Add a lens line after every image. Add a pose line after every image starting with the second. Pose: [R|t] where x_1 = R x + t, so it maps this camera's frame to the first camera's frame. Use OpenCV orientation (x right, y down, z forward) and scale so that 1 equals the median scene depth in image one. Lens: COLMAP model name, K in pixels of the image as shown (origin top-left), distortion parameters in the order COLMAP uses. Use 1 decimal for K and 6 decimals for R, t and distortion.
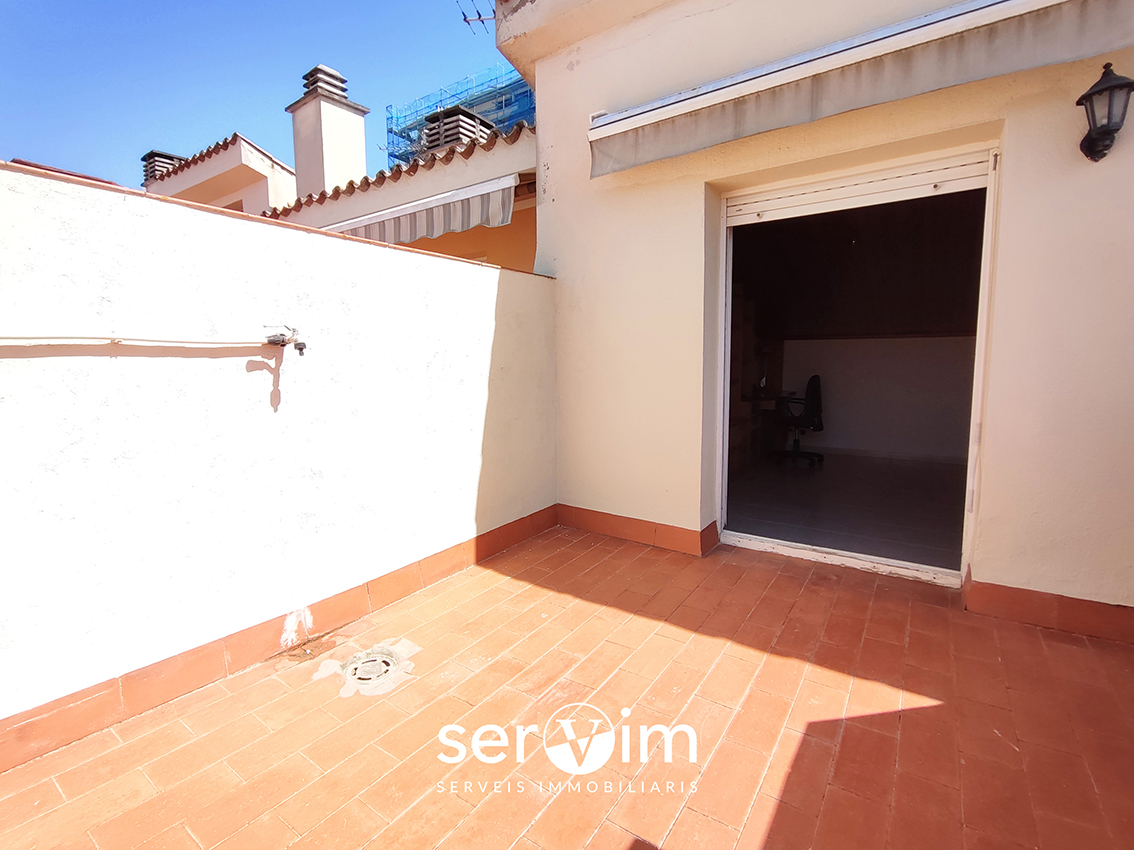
lens RADIAL K [[519.2, 0, 566.1], [0, 519.2, 421.5], [0, 0, 1]] dist [-0.009228, 0.004175]
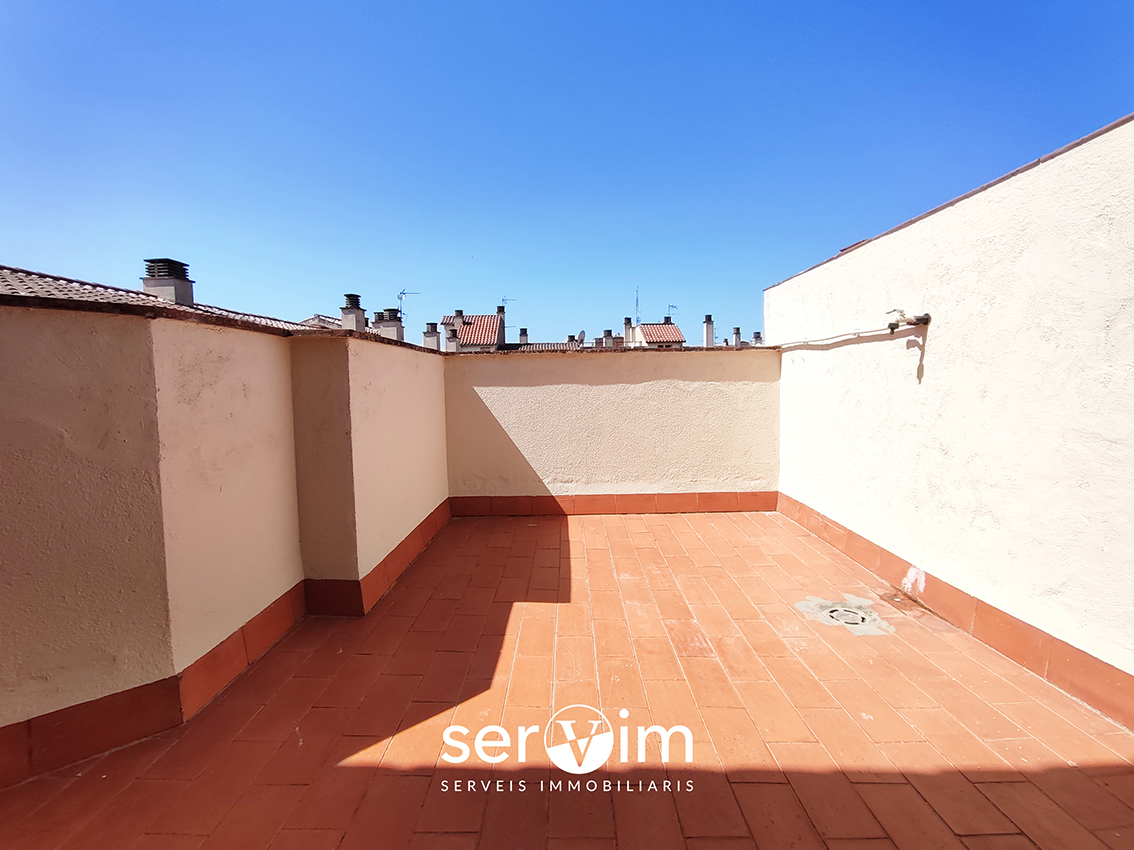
lens RADIAL K [[519.2, 0, 560.8], [0, 519.2, 427.3], [0, 0, 1]] dist [-0.009228, 0.004175]
pose [[-0.829138, 0.068973, -0.554773, 0.737325], [-0.038900, 0.982837, 0.180330, -0.099779], [0.557689, 0.171099, -0.812224, 1.519691]]
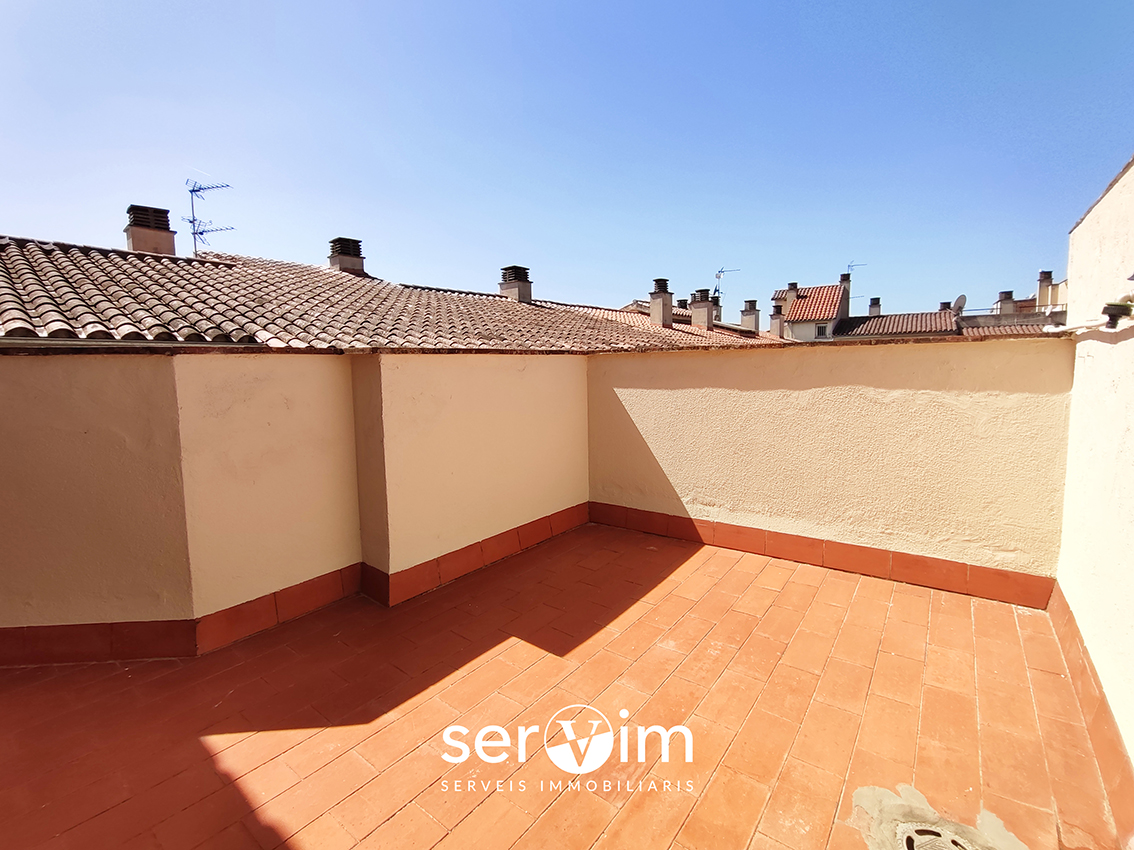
lens RADIAL K [[519.2, 0, 561.8], [0, 519.2, 422.6], [0, 0, 1]] dist [-0.009228, 0.004175]
pose [[-0.998452, 0.018415, 0.052487, 0.025405], [0.029417, 0.975664, 0.217289, -0.162653], [-0.047208, 0.218496, -0.974695, 1.526841]]
